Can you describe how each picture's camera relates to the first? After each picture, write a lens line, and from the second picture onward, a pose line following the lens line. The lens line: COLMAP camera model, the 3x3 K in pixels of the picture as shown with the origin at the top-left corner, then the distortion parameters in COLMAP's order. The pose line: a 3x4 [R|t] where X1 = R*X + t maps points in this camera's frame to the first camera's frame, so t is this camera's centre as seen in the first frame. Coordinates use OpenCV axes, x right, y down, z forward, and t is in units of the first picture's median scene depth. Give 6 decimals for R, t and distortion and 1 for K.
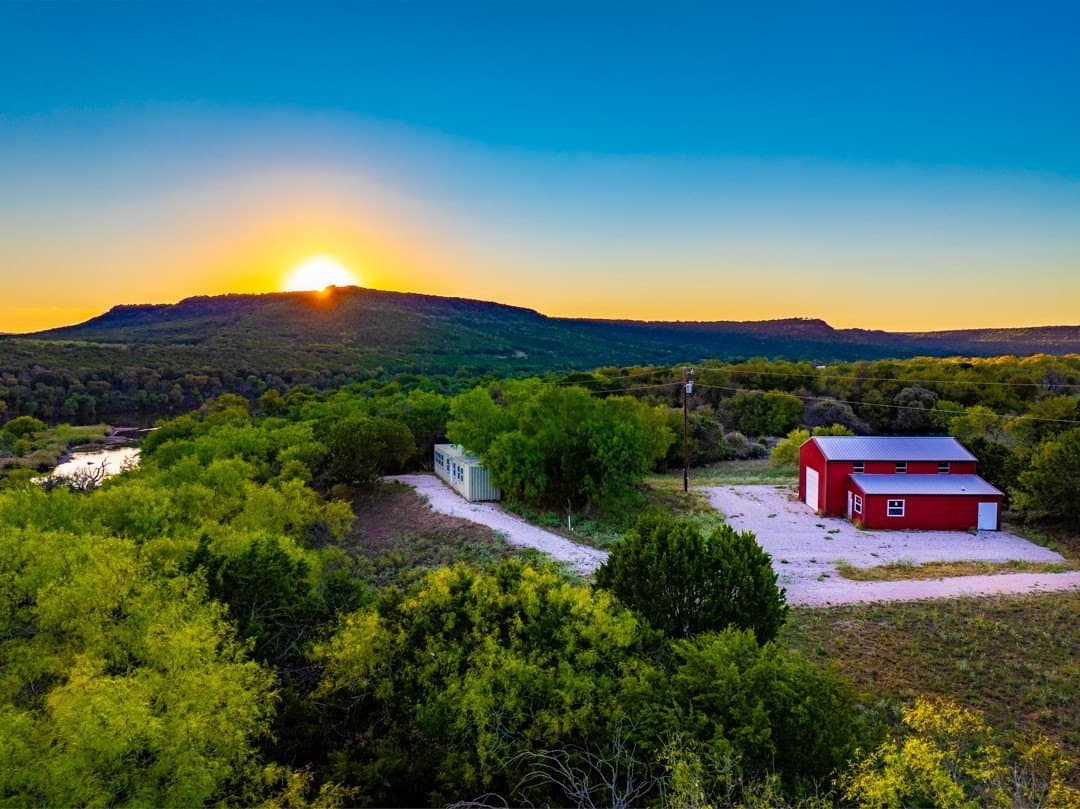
lens RADIAL K [[755.8, 0, 540.0], [0, 755.8, 404.5], [0, 0, 1]] dist [-0.043170, -0.001923]
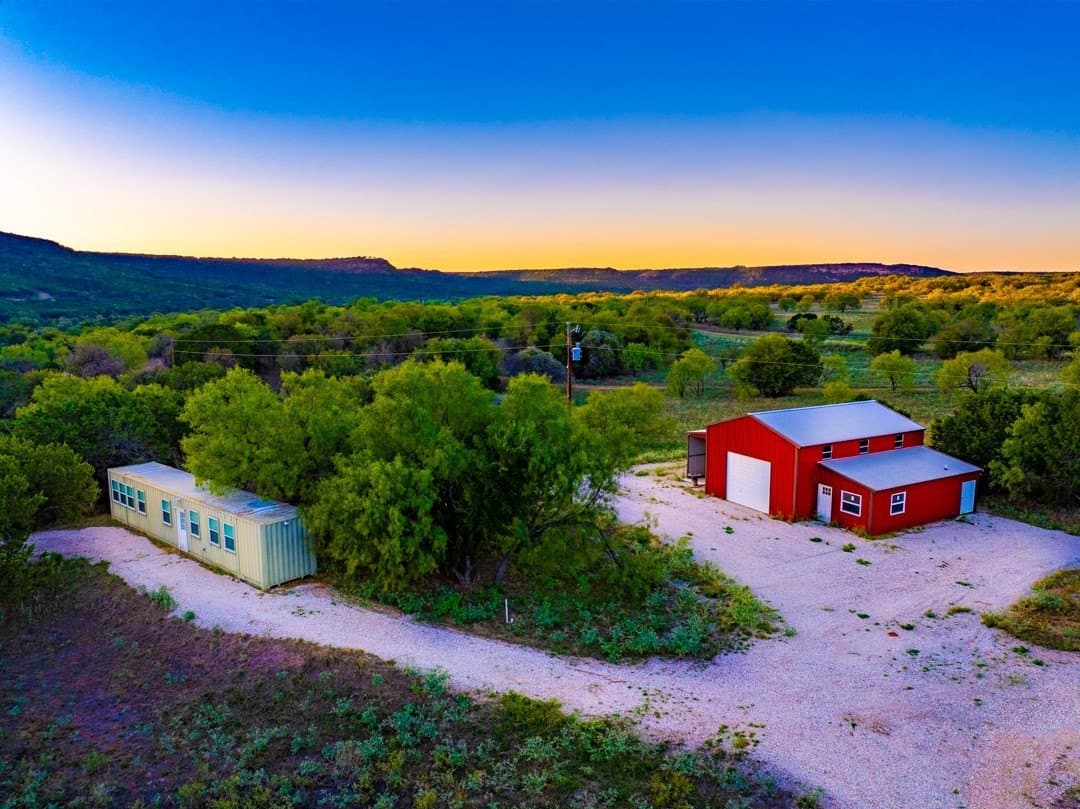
lens RADIAL K [[755.8, 0, 540.0], [0, 755.8, 404.5], [0, 0, 1]] dist [-0.043170, -0.001923]
pose [[0.839182, -0.080079, 0.537923, -0.162497], [0.036630, 0.995177, 0.091003, -0.032055], [-0.542615, -0.056664, 0.838068, 0.373231]]
